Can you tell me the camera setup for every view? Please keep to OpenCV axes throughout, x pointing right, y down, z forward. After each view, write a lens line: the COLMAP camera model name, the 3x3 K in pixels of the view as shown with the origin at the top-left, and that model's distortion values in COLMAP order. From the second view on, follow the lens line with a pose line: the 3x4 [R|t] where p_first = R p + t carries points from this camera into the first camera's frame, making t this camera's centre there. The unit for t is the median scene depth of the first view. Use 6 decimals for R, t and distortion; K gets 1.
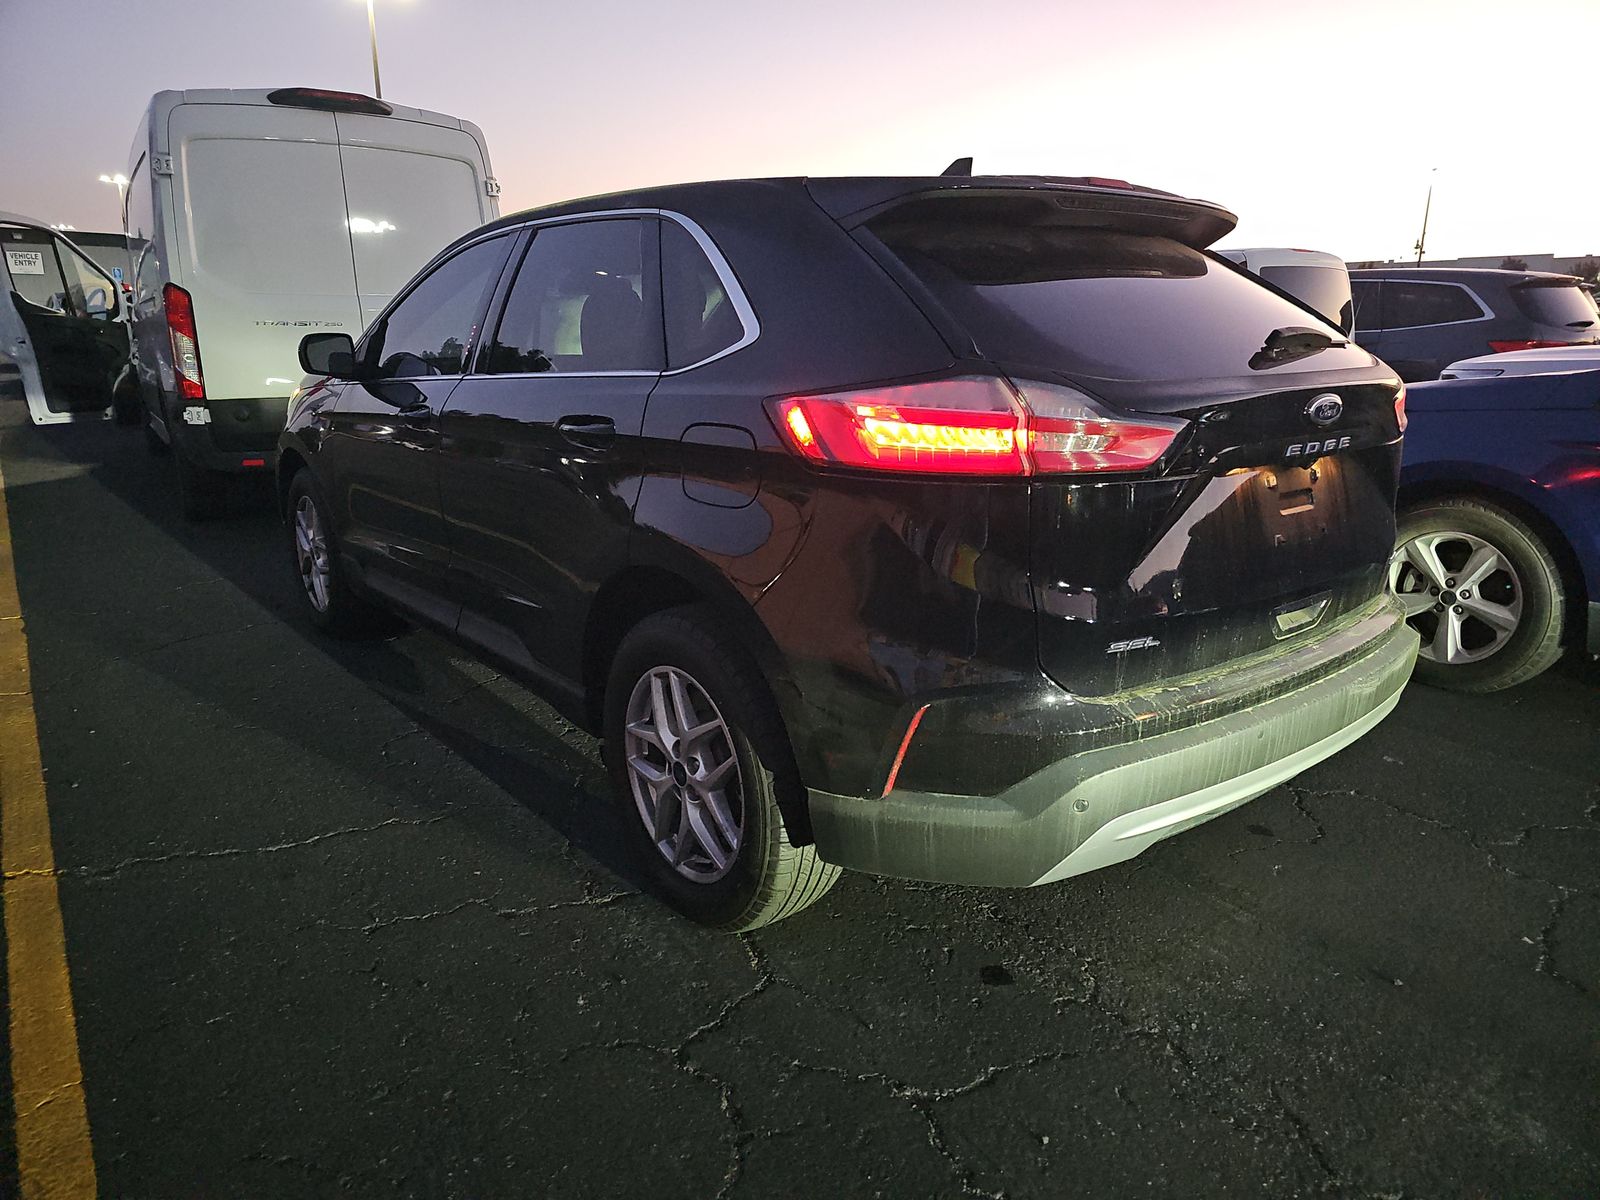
lens RADIAL K [[1060.8, 0, 808.2], [0, 1060.8, 596.2], [0, 0, 1]] dist [0.023466, -0.020363]
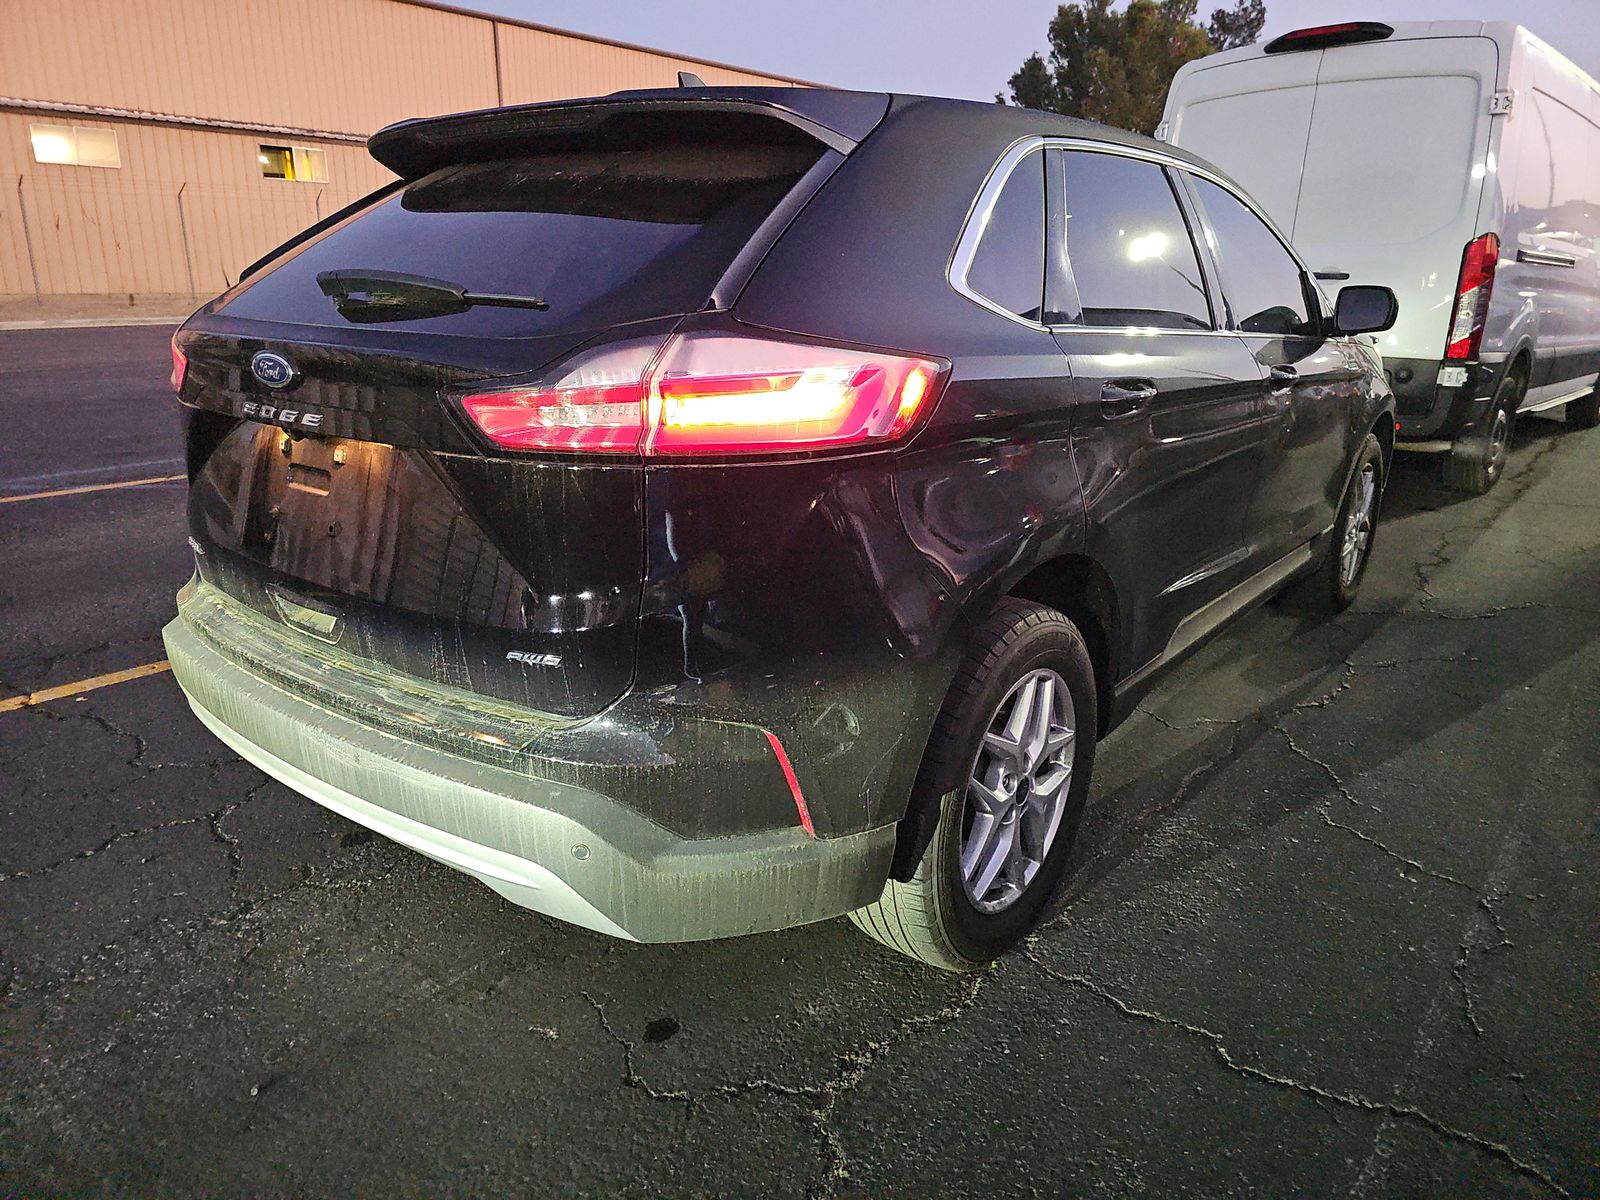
lens RADIAL K [[1060.8, 0, 801.7], [0, 1060.8, 599.8], [0, 0, 1]] dist [0.023466, -0.020363]
pose [[0.204603, 0.288774, -0.935279, 1.284390], [-0.252319, 0.938762, 0.234651, -0.281147], [0.945766, 0.187978, 0.264936, 1.105140]]
